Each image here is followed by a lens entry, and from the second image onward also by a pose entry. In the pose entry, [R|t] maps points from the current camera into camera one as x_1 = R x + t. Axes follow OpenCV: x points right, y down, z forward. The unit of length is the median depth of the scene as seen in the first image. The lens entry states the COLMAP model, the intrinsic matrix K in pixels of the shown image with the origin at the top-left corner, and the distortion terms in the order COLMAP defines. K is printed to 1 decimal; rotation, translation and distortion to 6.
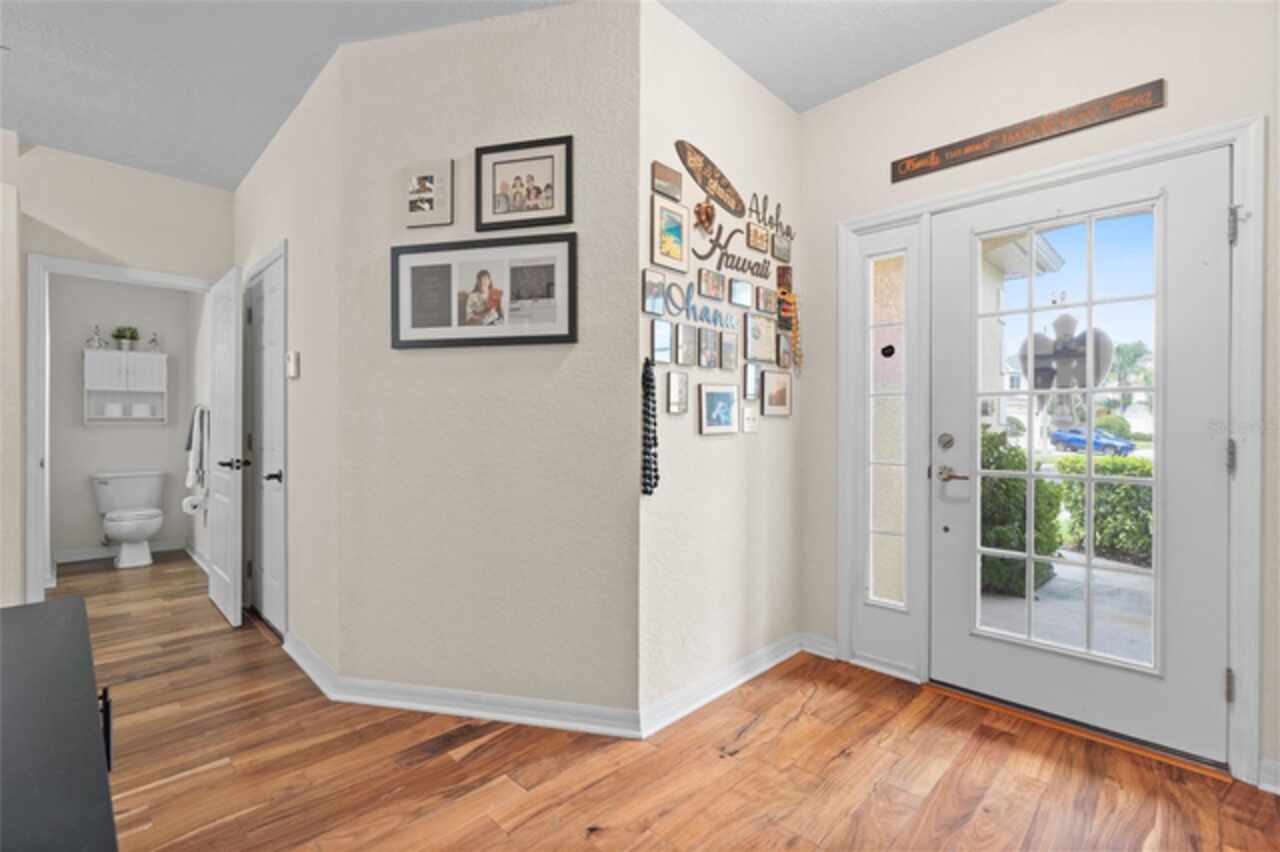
lens RADIAL K [[582.1, 0, 637.9], [0, 582.1, 433.9], [0, 0, 1]] dist [0.002104, 0.000471]
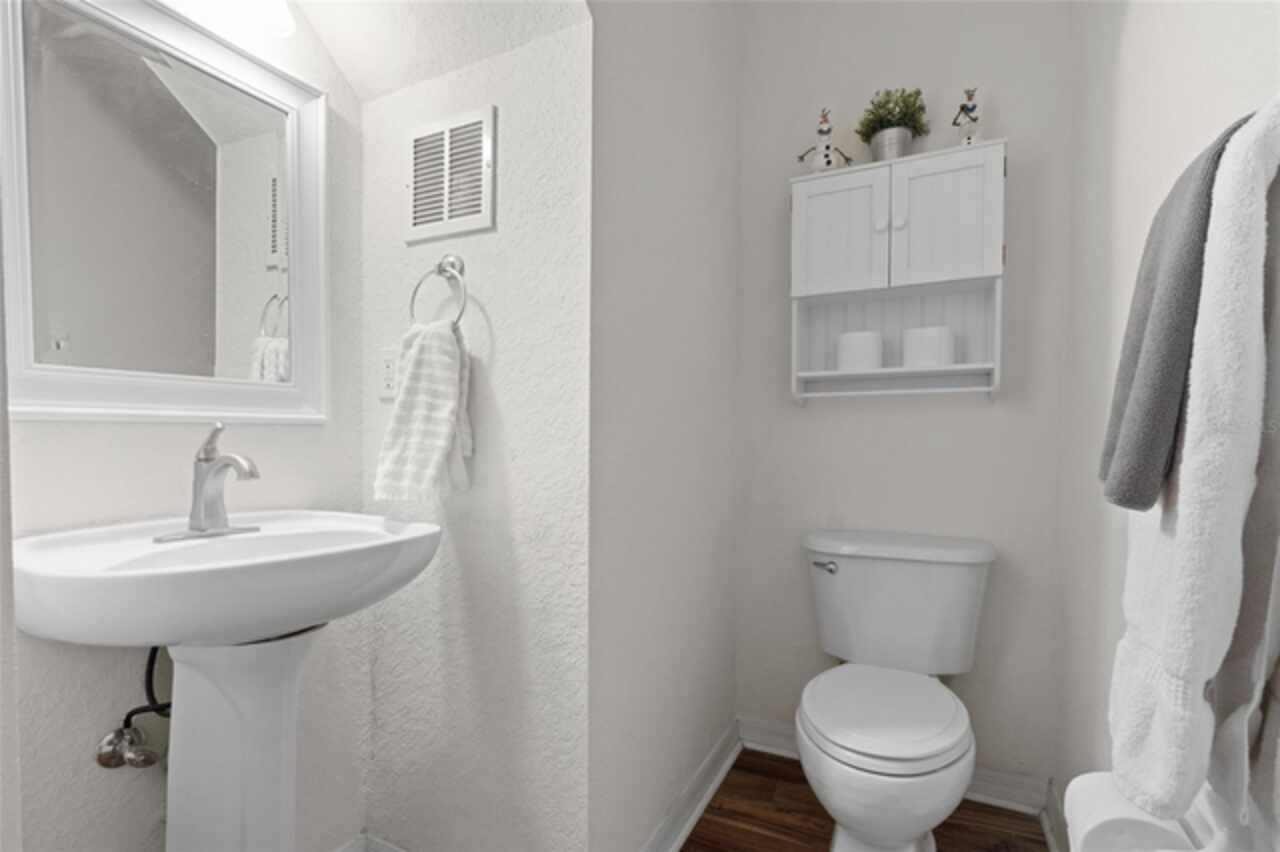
lens RADIAL K [[582.1, 0, 637.9], [0, 582.1, 433.9], [0, 0, 1]] dist [0.002104, 0.000471]
pose [[0.313912, 0.011084, -0.949387, -0.605738], [-0.018924, 0.999806, 0.005416, 0.008391], [0.949263, 0.016266, 0.314061, 0.759960]]
